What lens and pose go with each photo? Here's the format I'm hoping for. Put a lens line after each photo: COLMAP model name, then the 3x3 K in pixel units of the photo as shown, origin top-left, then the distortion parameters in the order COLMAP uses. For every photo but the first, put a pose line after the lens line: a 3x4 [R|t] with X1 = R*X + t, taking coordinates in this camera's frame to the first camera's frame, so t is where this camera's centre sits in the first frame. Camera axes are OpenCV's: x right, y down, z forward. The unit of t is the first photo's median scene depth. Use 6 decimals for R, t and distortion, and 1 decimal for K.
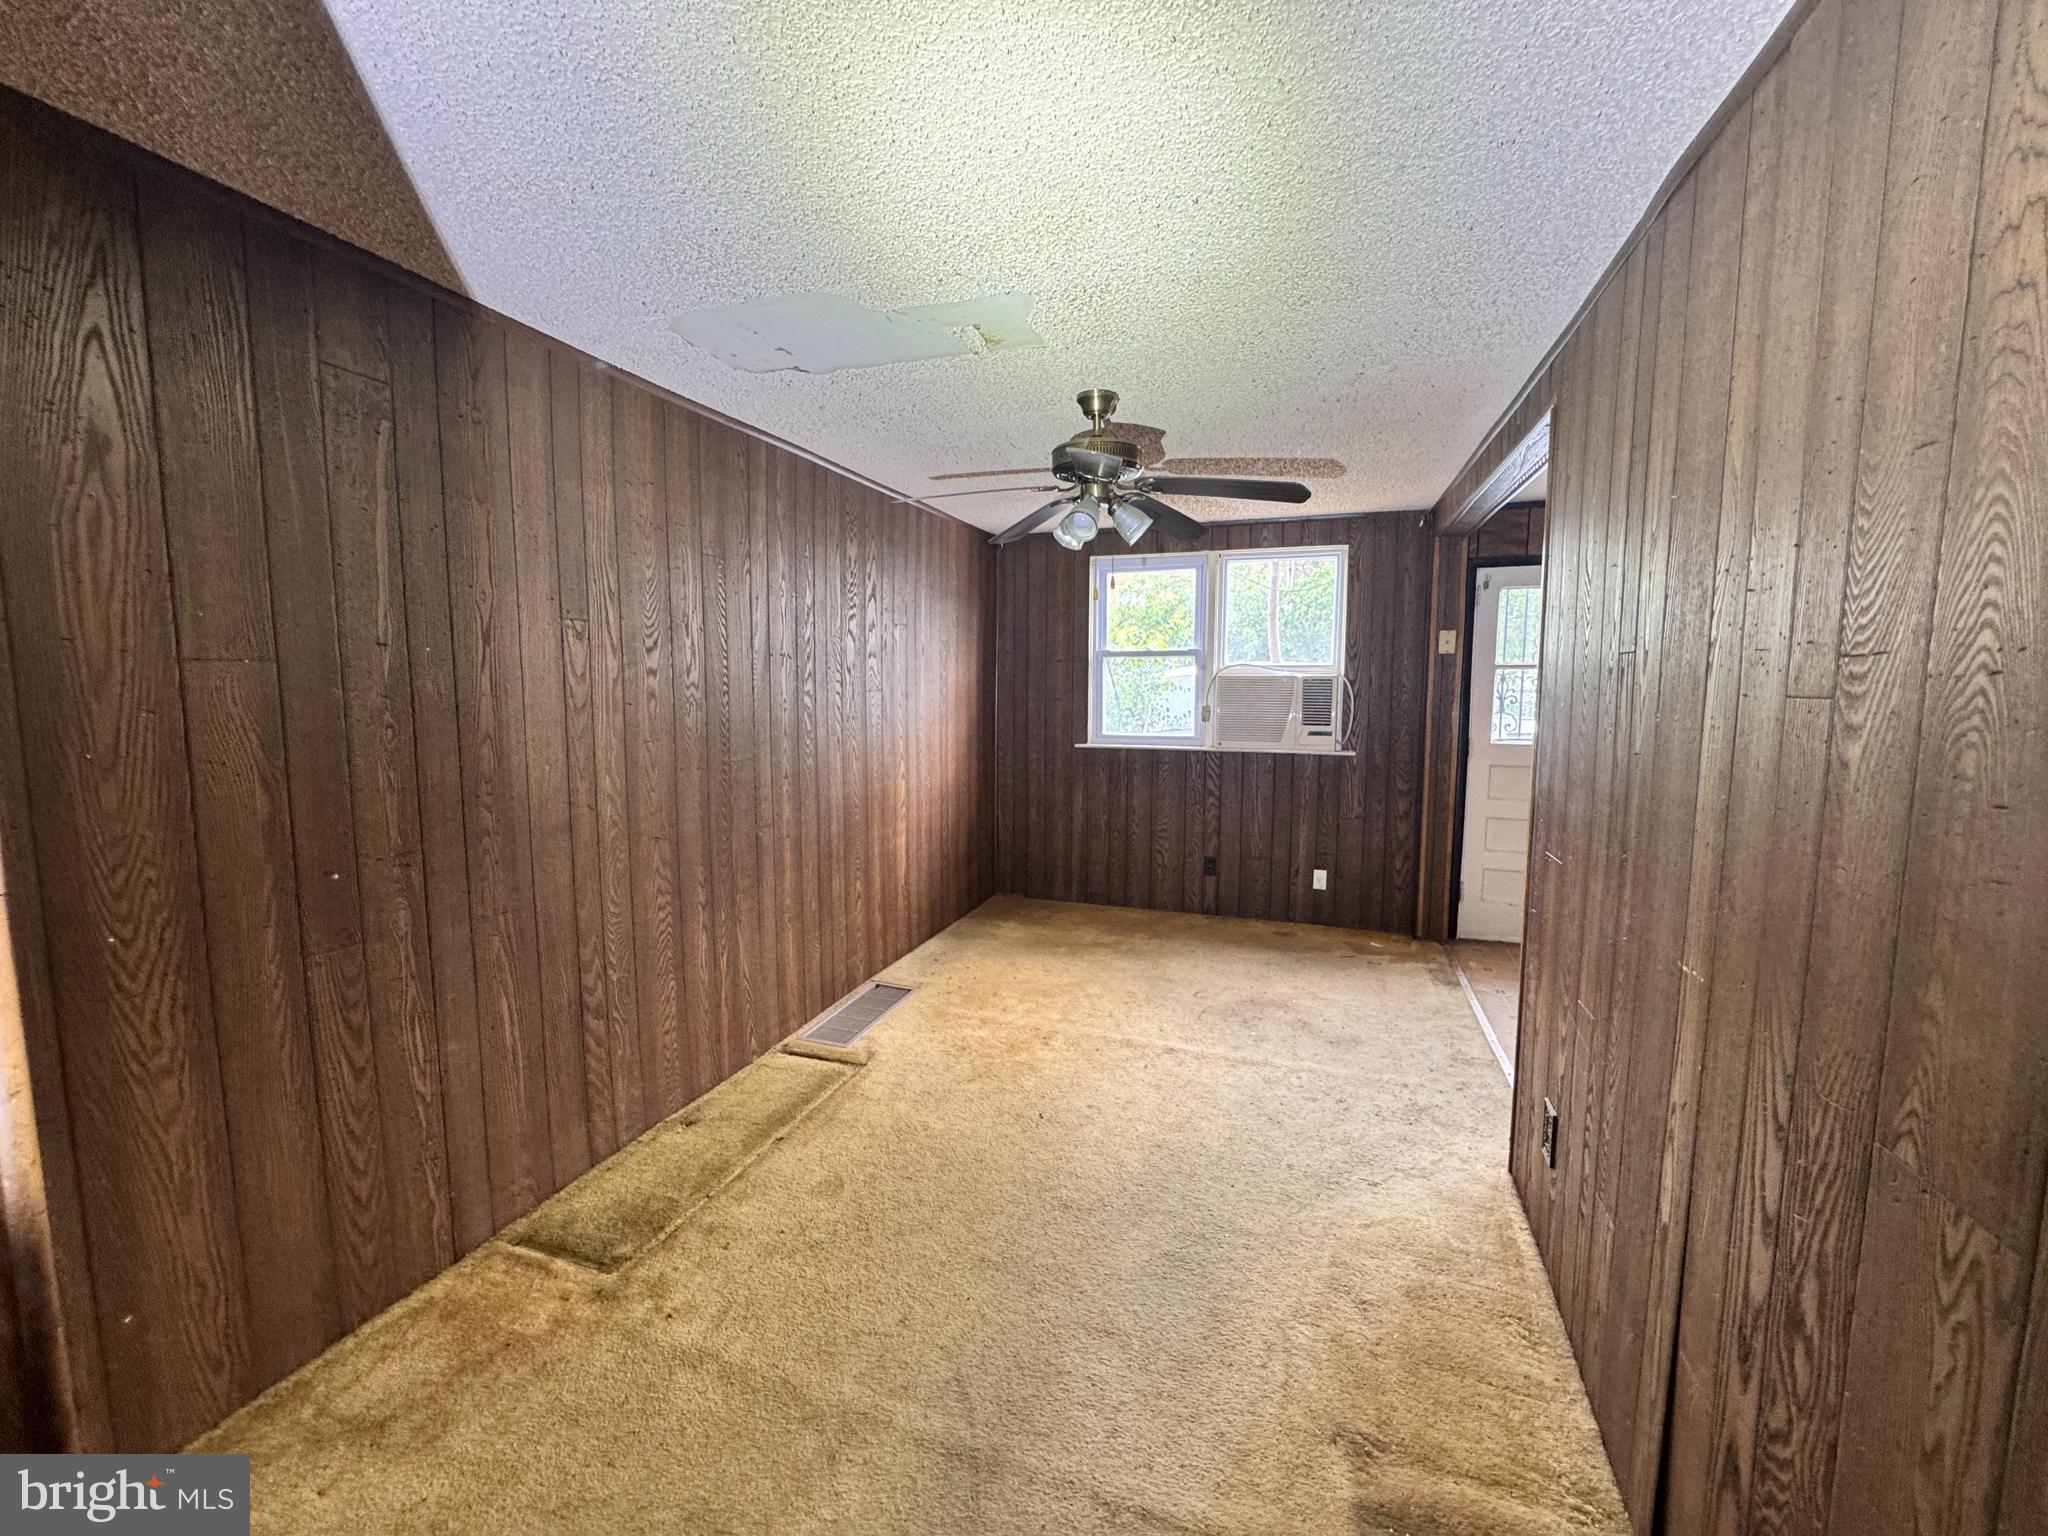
lens RADIAL K [[817.7, 0, 1019.5], [0, 817.7, 767.2], [0, 0, 1]] dist [-0.004454, 0.000621]
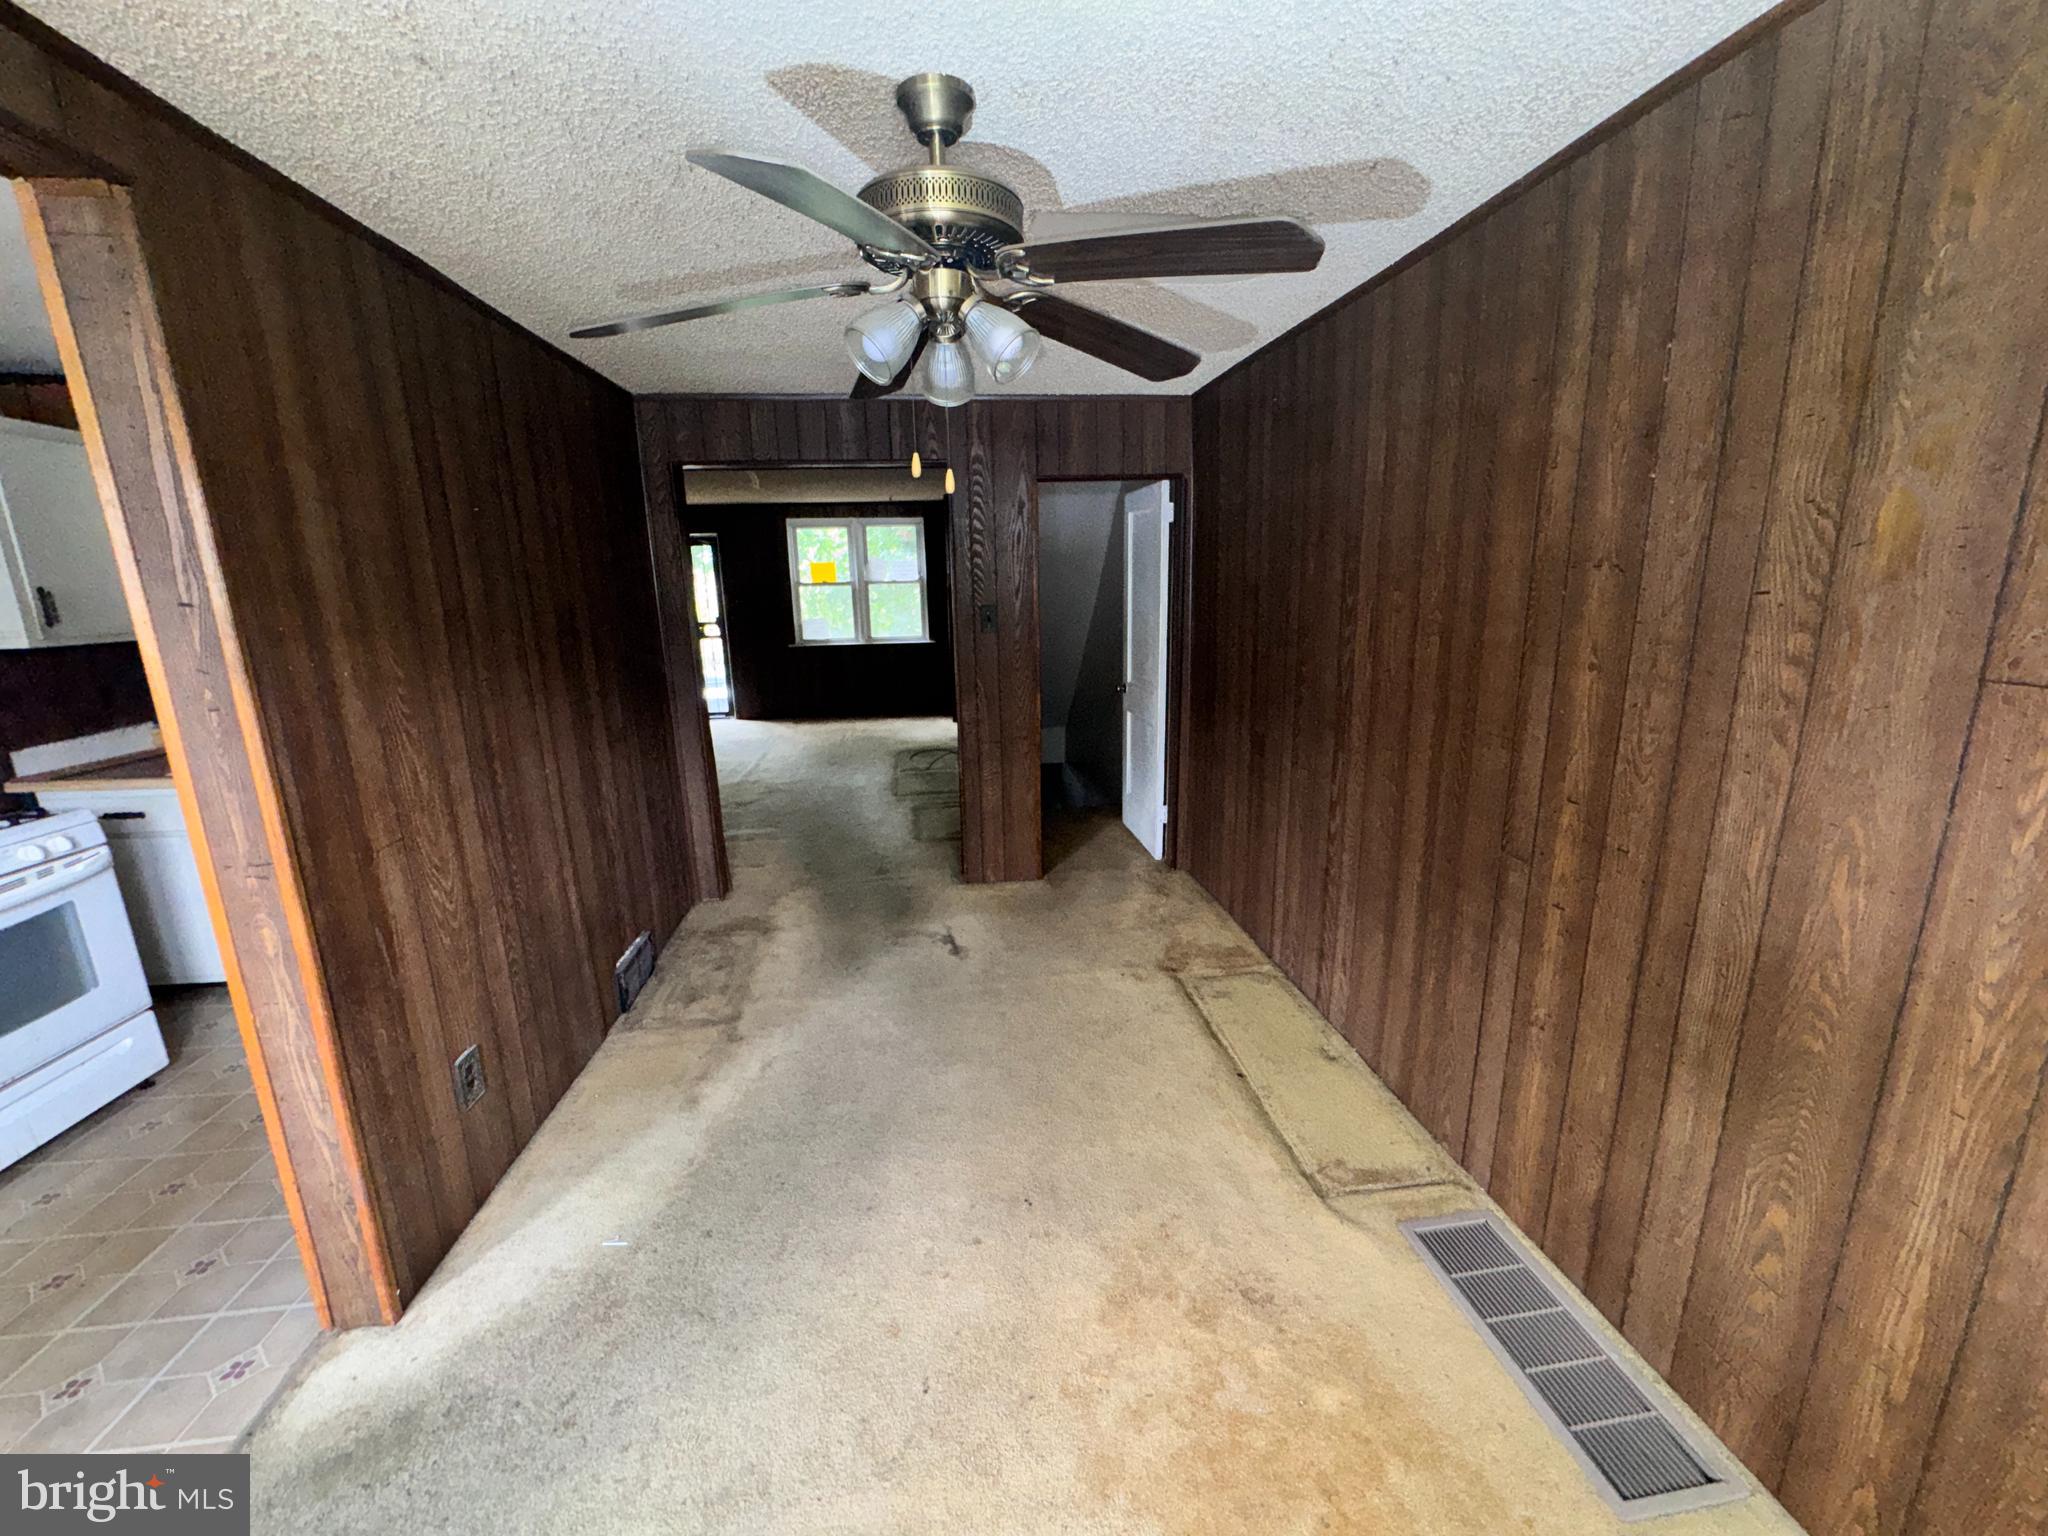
lens RADIAL K [[817.7, 0, 1019.5], [0, 817.7, 767.2], [0, 0, 1]] dist [-0.004454, 0.000621]
pose [[-0.893055, 0.123030, -0.432801, 0.247429], [-0.024636, 0.947079, 0.320055, -0.159603], [0.449273, 0.296489, -0.842762, 1.204081]]
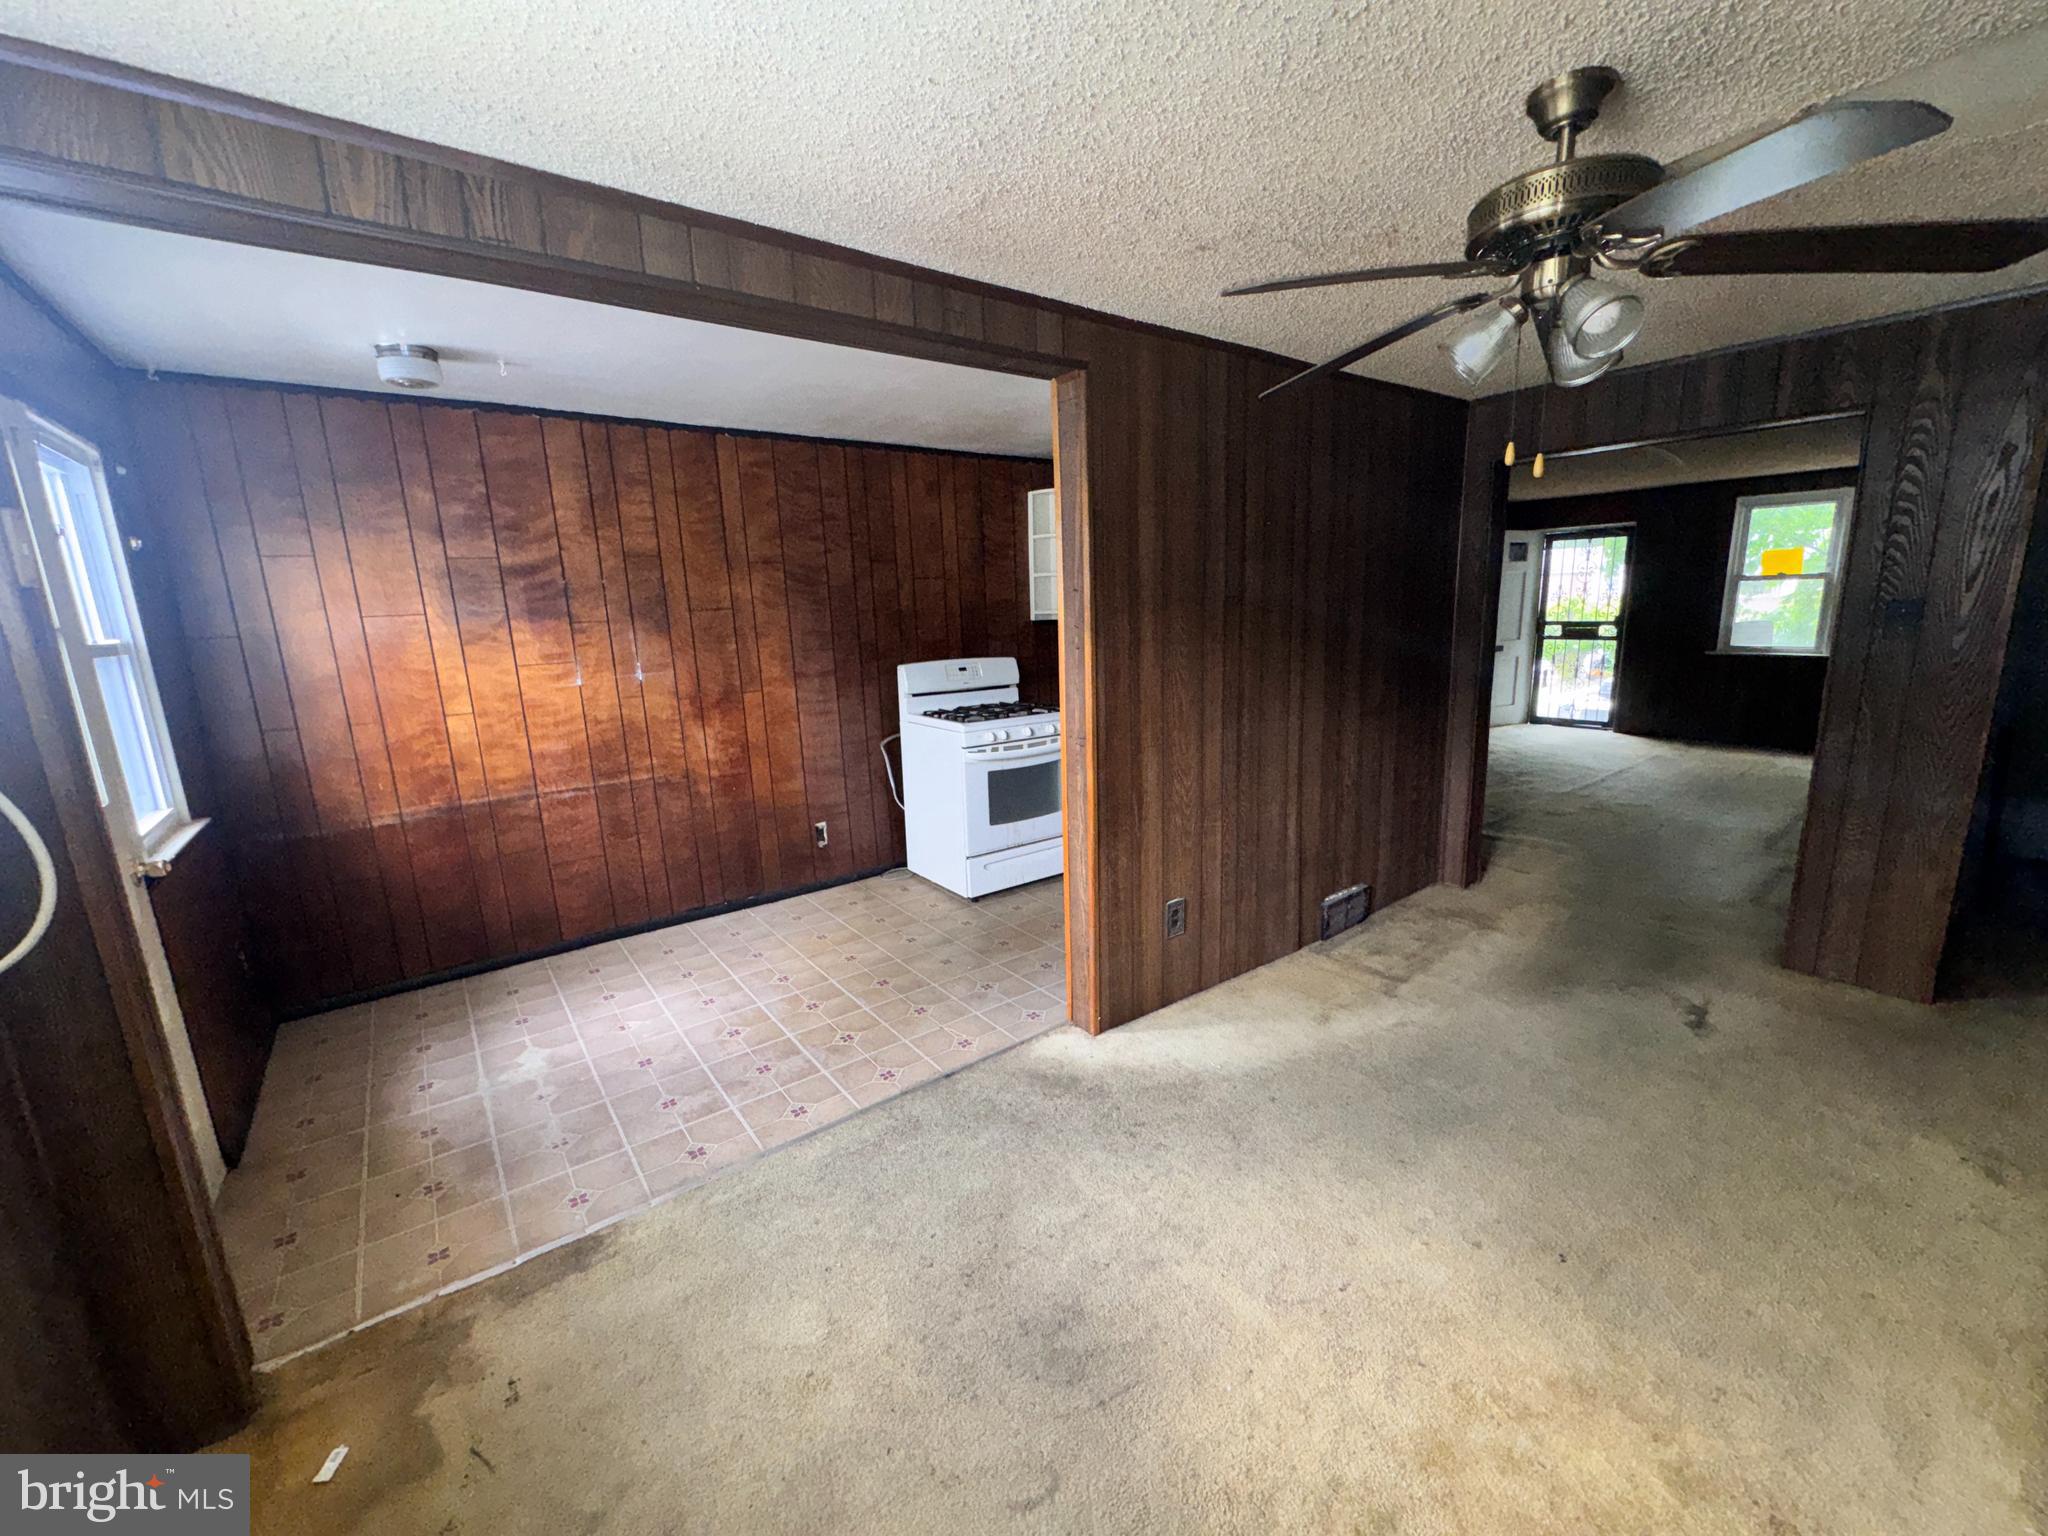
lens RADIAL K [[817.7, 0, 1019.5], [0, 817.7, 767.2], [0, 0, 1]] dist [-0.004454, 0.000621]
pose [[-0.837969, -0.079995, 0.539823, 0.057398], [0.091092, 0.954816, 0.282894, -0.158034], [-0.538062, 0.286230, -0.792819, 1.321164]]
